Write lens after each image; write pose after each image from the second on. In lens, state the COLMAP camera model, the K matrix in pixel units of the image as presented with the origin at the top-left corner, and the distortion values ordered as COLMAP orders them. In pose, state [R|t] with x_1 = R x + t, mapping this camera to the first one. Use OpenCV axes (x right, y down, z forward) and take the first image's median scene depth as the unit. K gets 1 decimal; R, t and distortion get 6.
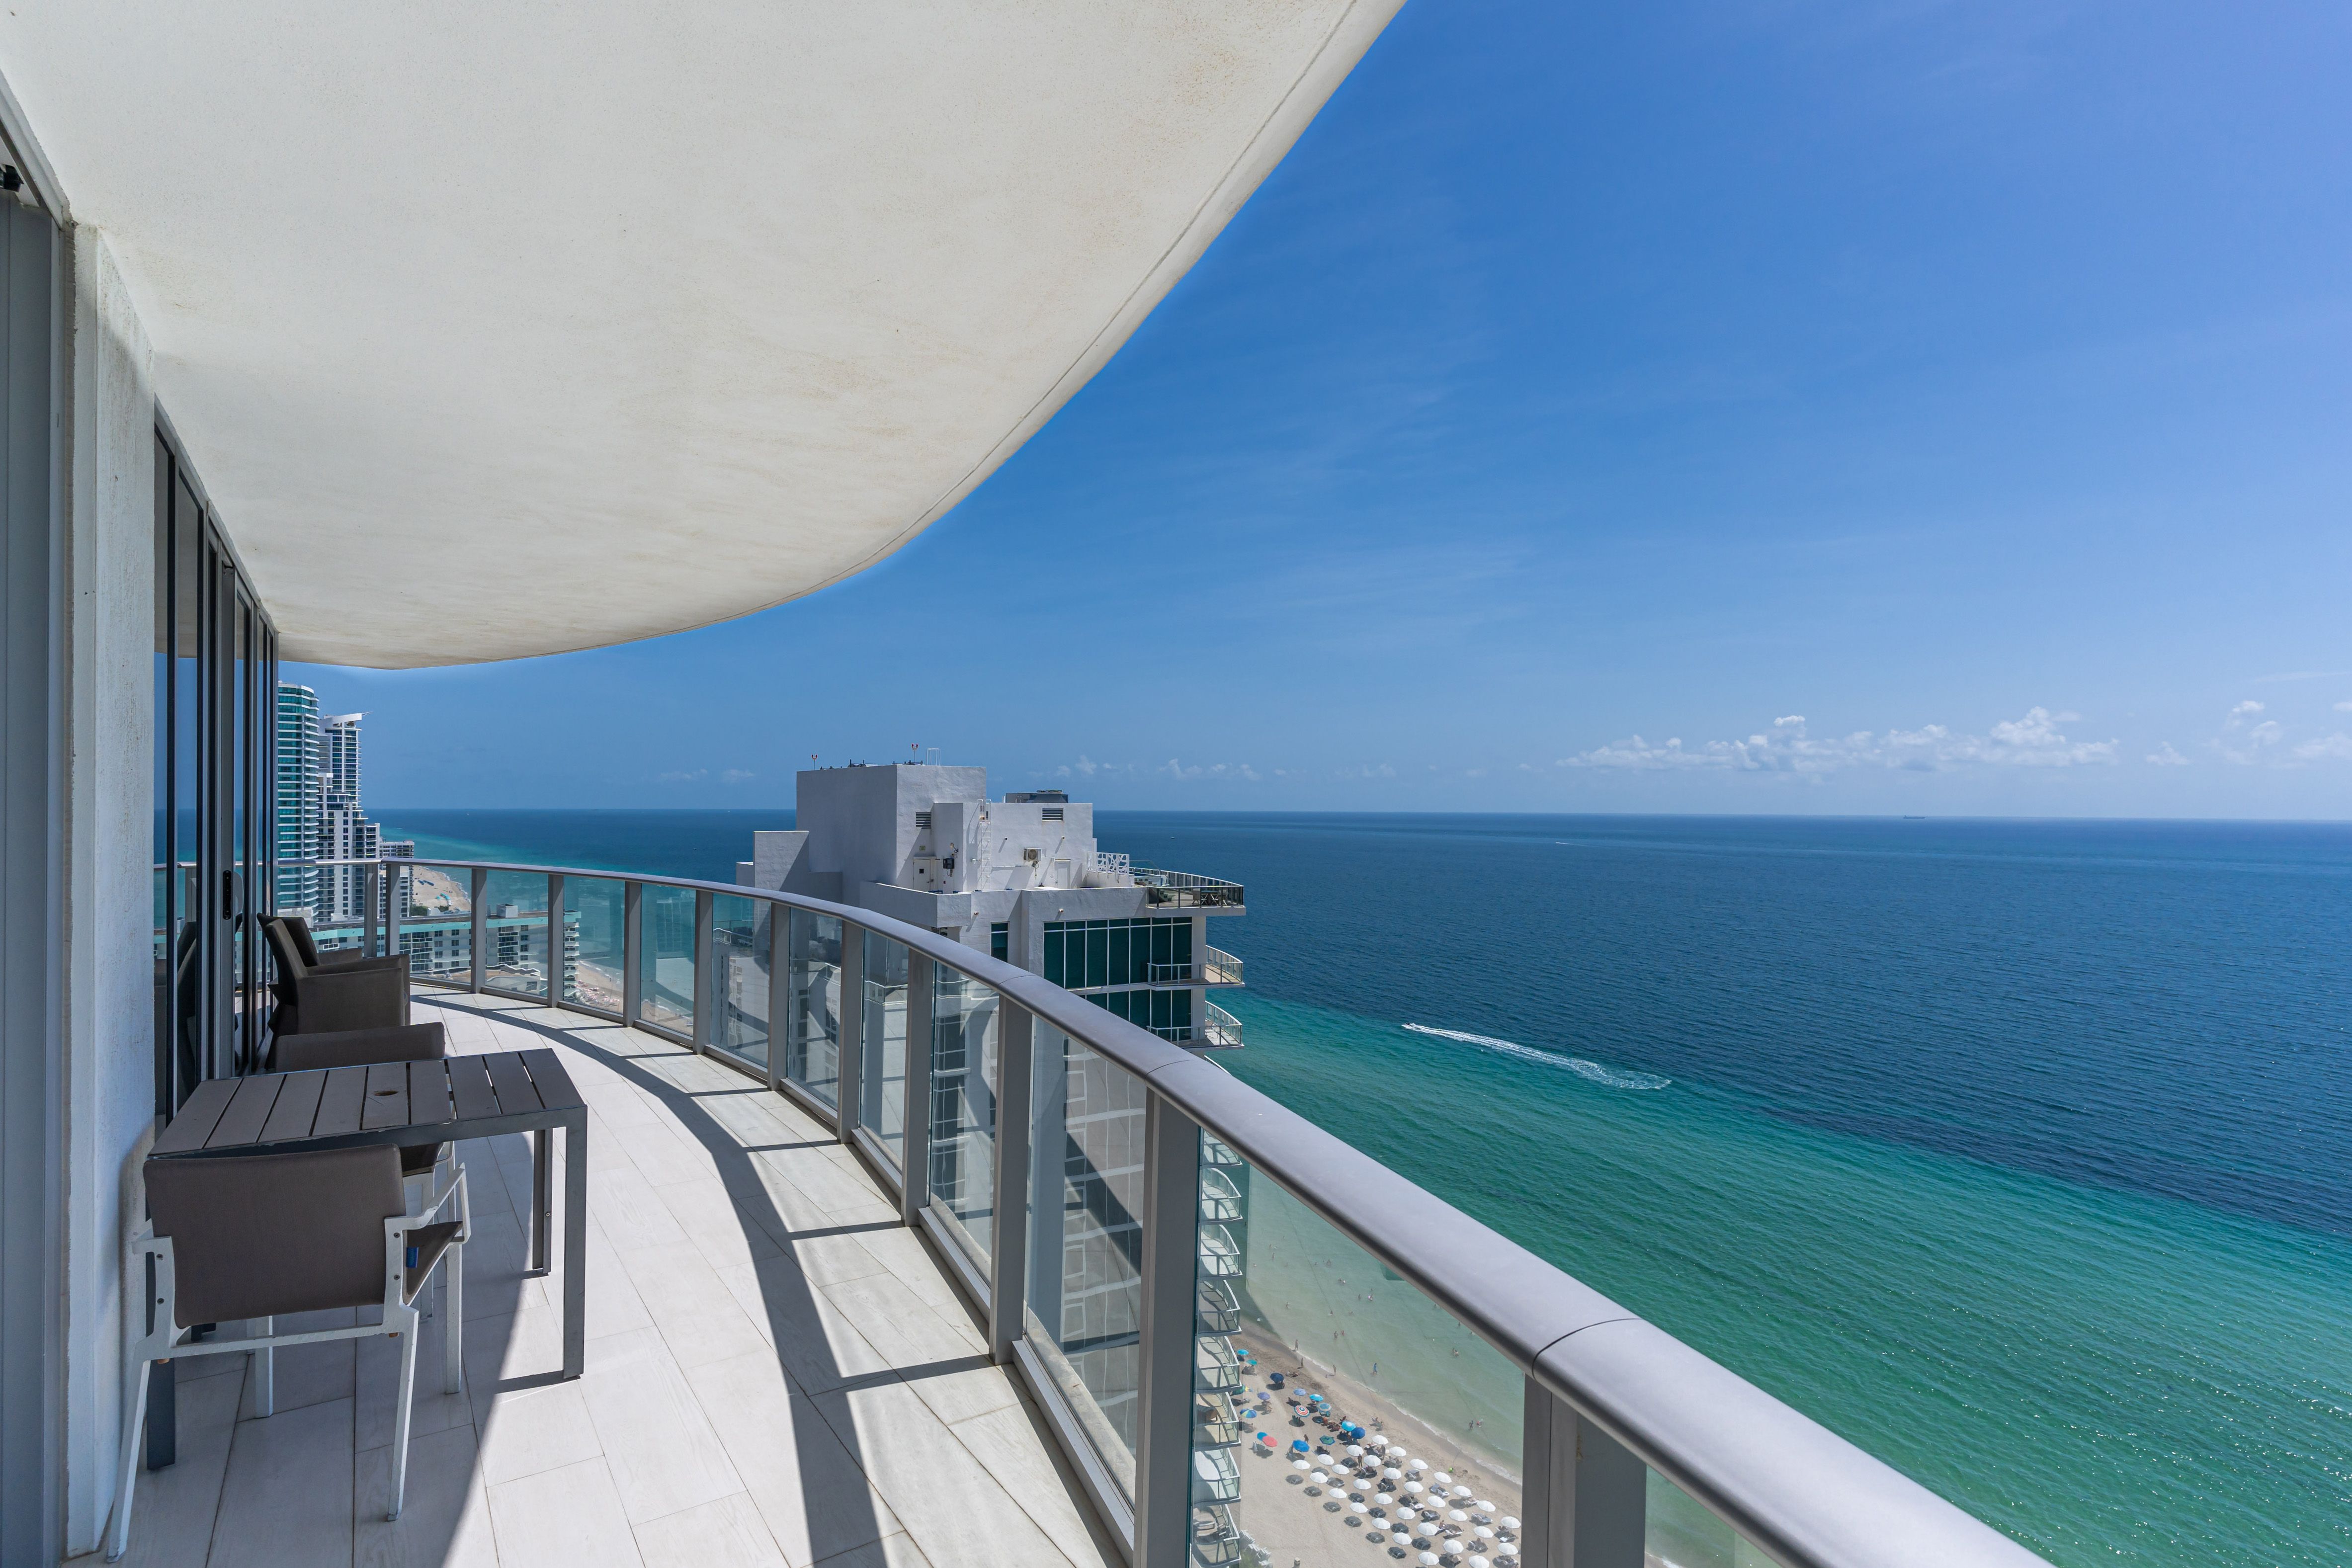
lens RADIAL K [[1145.8, 0, 1182.2], [0, 1145.8, 800.4], [0, 0, 1]] dist [0.000806, -0.000820]
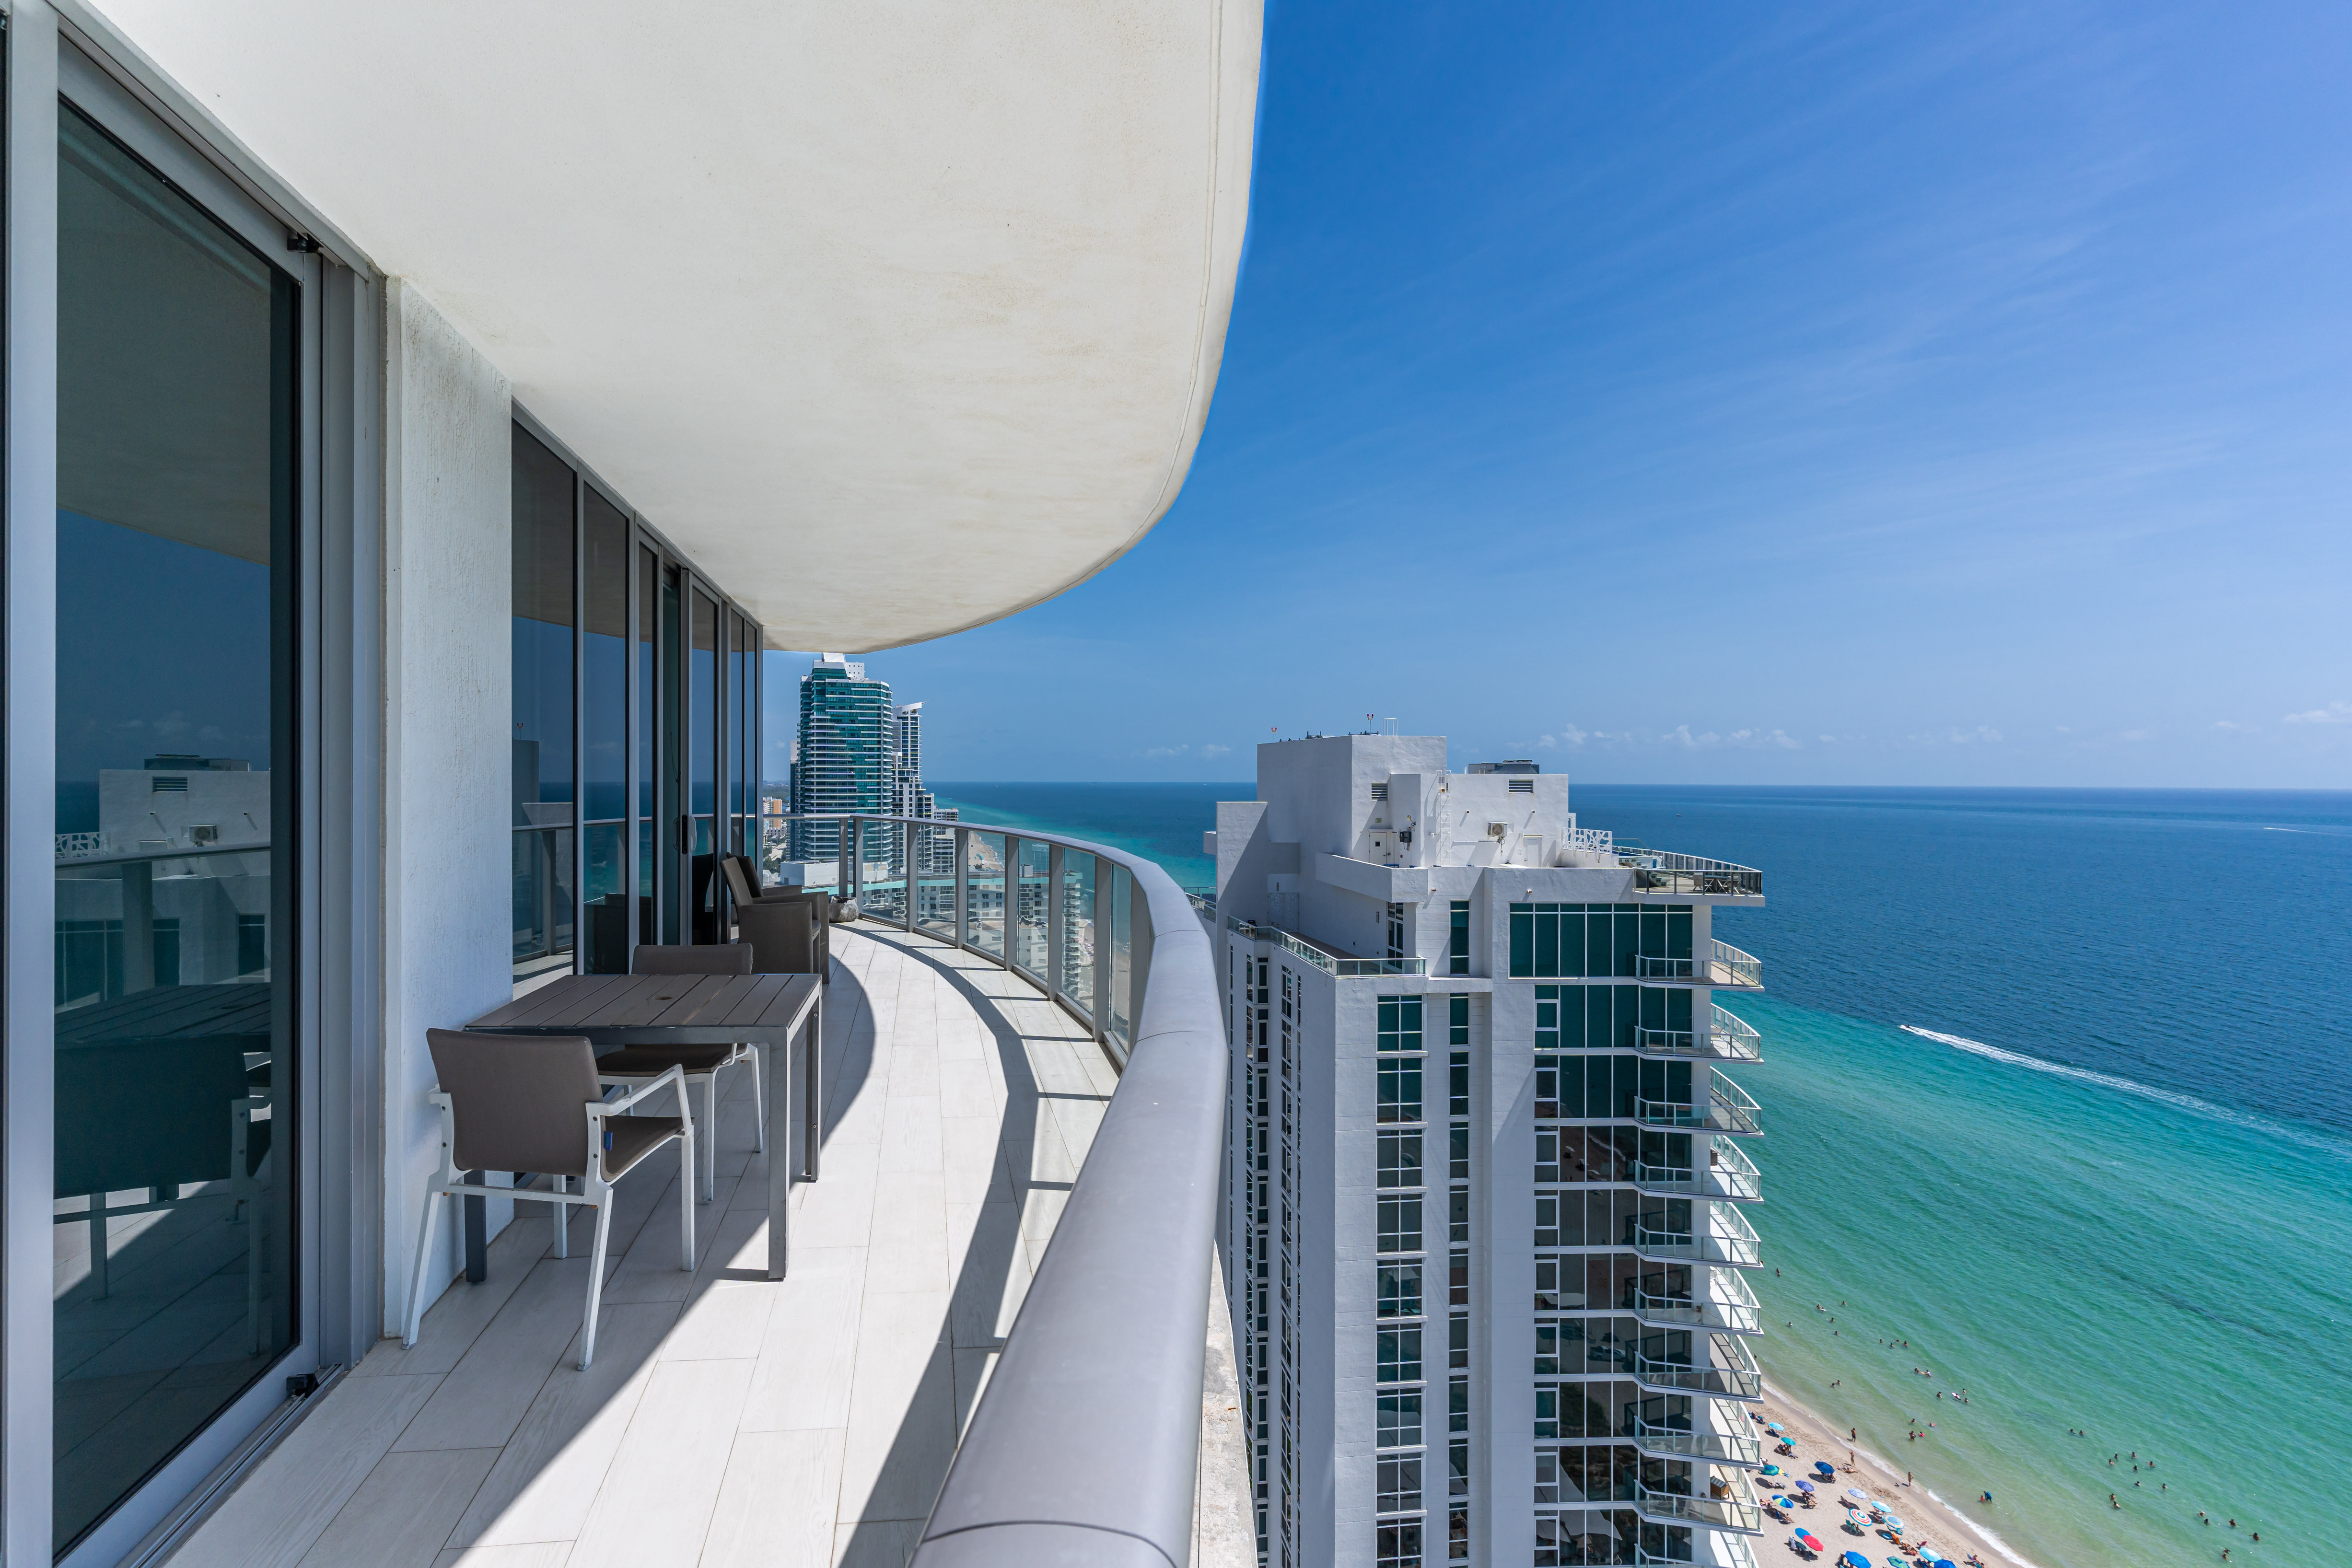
lens RADIAL K [[1156.2, 0, 1069.0], [0, 1156.2, 772.5], [0, 0, 1]] dist [0.002932, 0.001015]
pose [[0.879616, -0.003131, -0.475673, 0.010212], [0.002703, 0.999995, -0.001585, 0.001553], [0.475676, 0.000108, 0.879621, 0.008284]]
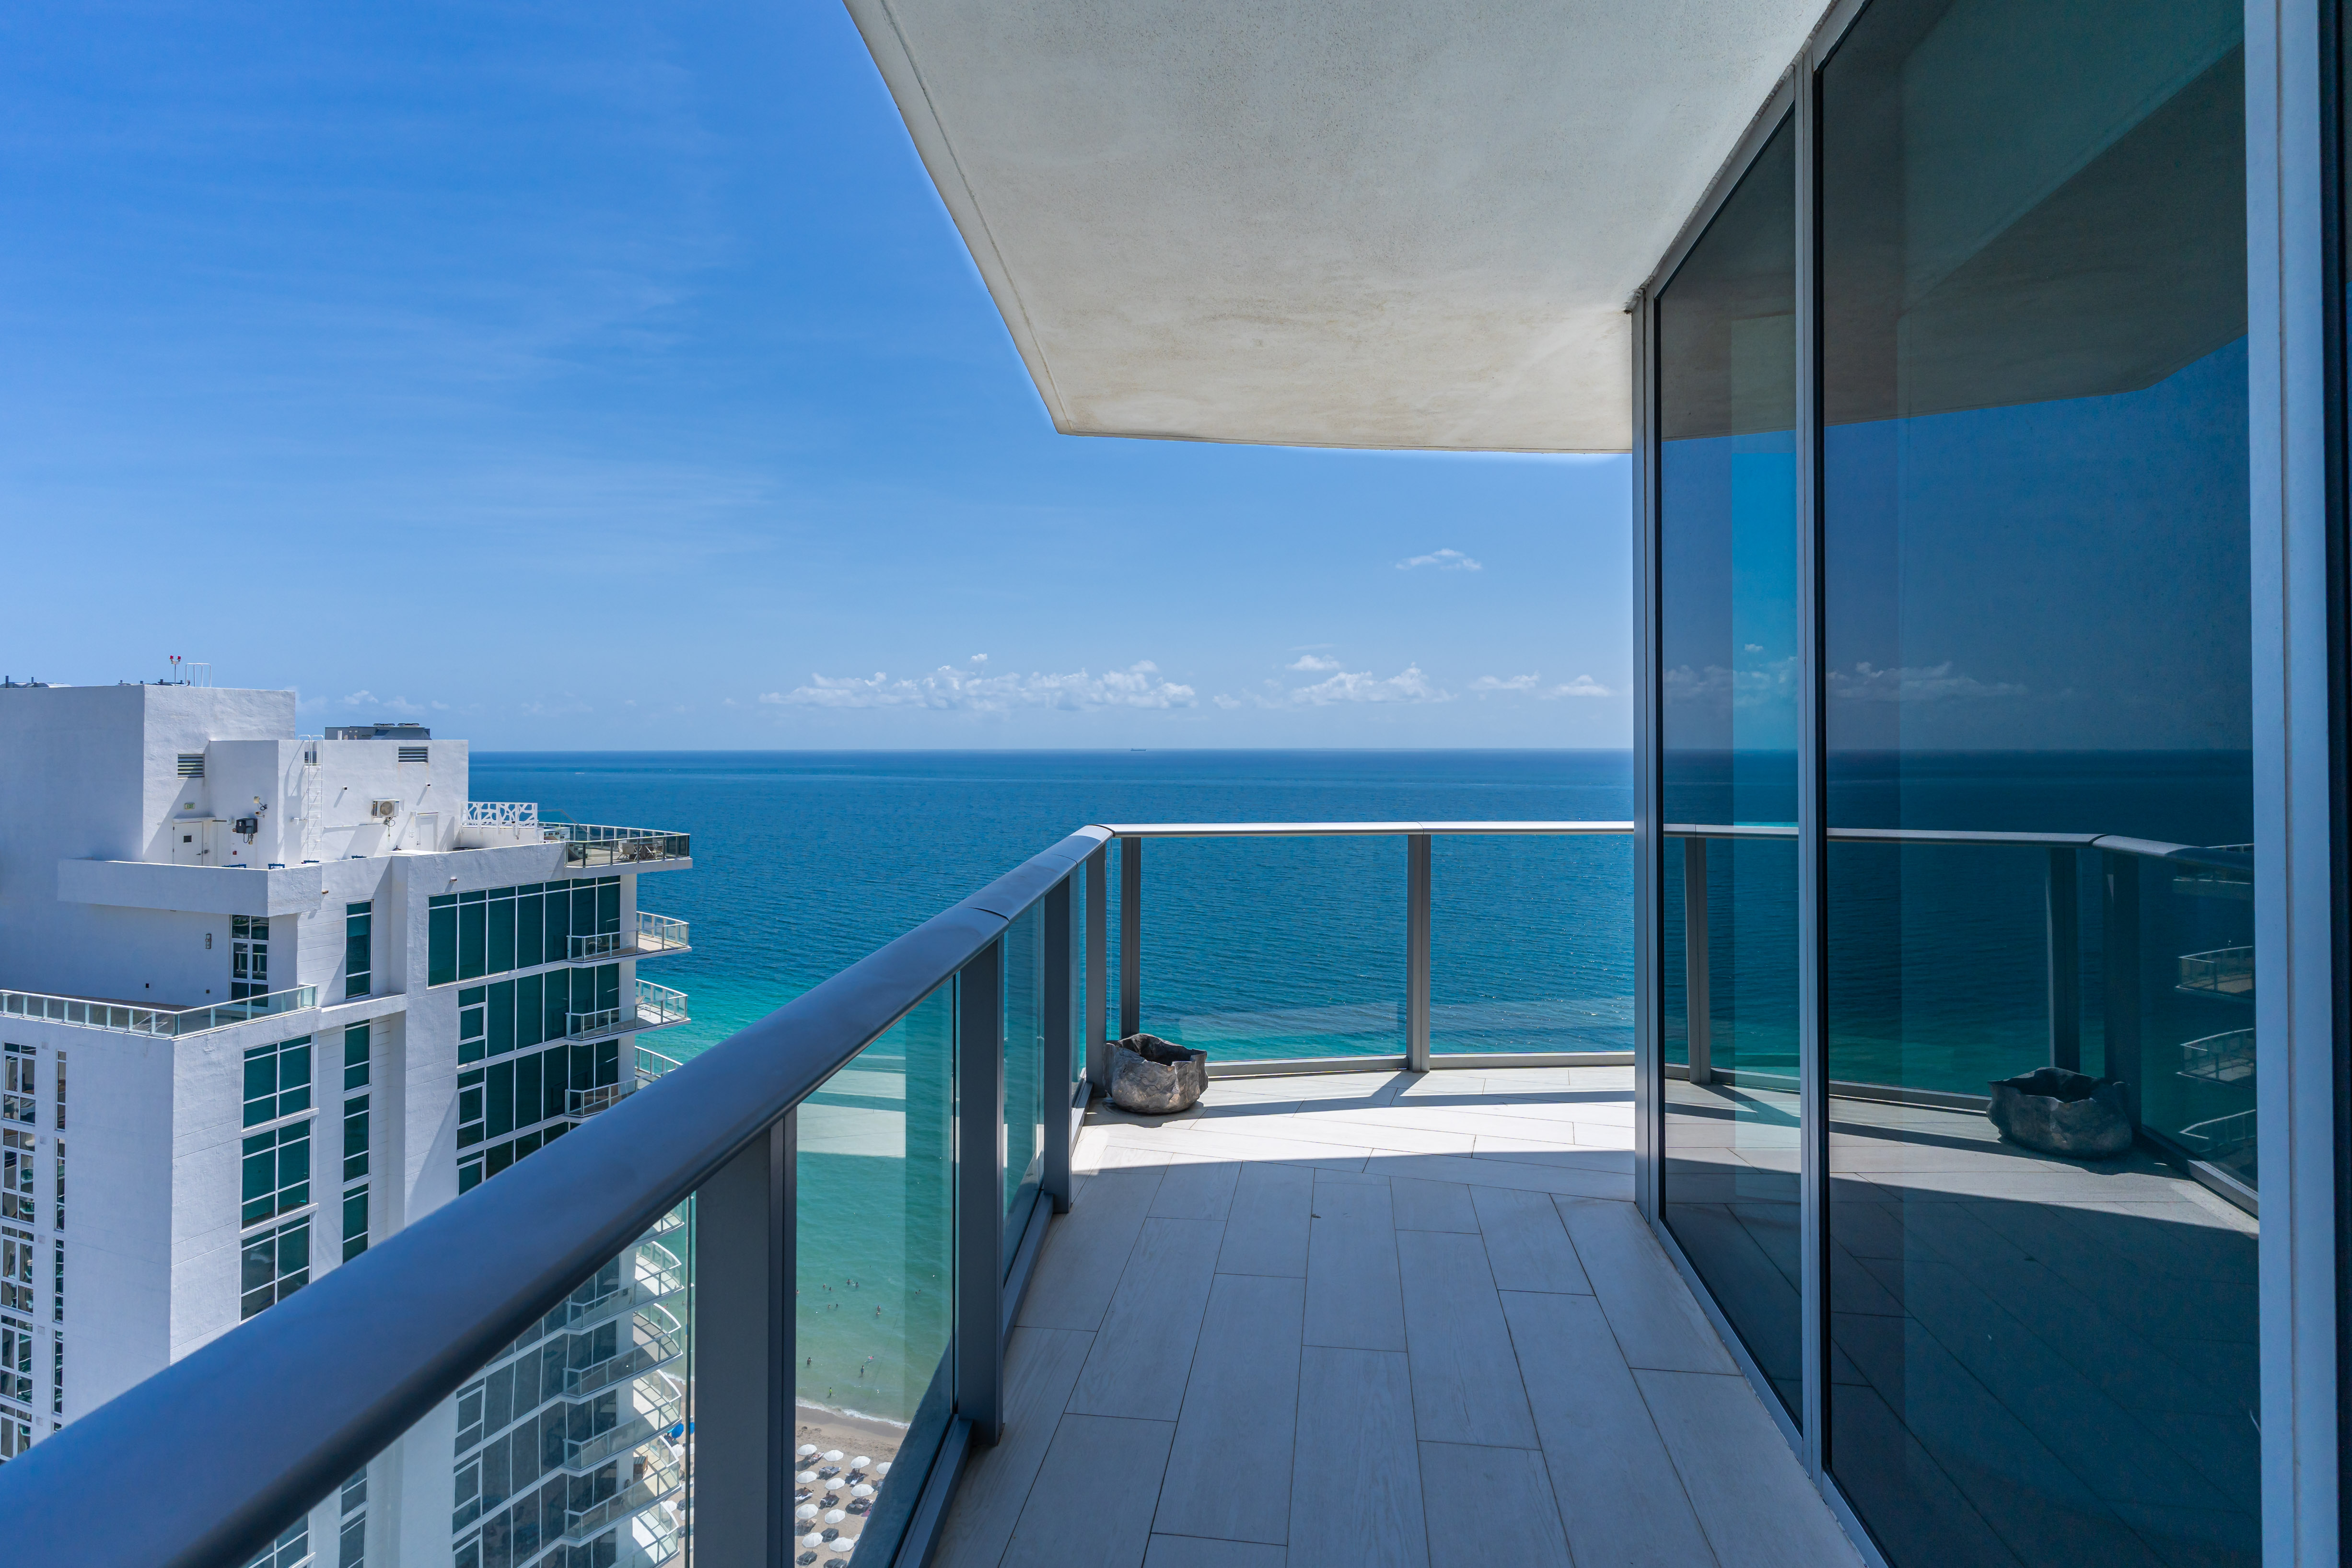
lens RADIAL K [[1123.0, 0, 1191.5], [0, 1123.0, 724.3], [0, 0, 1]] dist [0.001112, -0.000329]
pose [[0.801728, 0.003020, 0.597682, -0.148072], [0.003882, 0.999940, -0.010260, 0.001543], [-0.597677, 0.010546, 0.801668, 0.091114]]
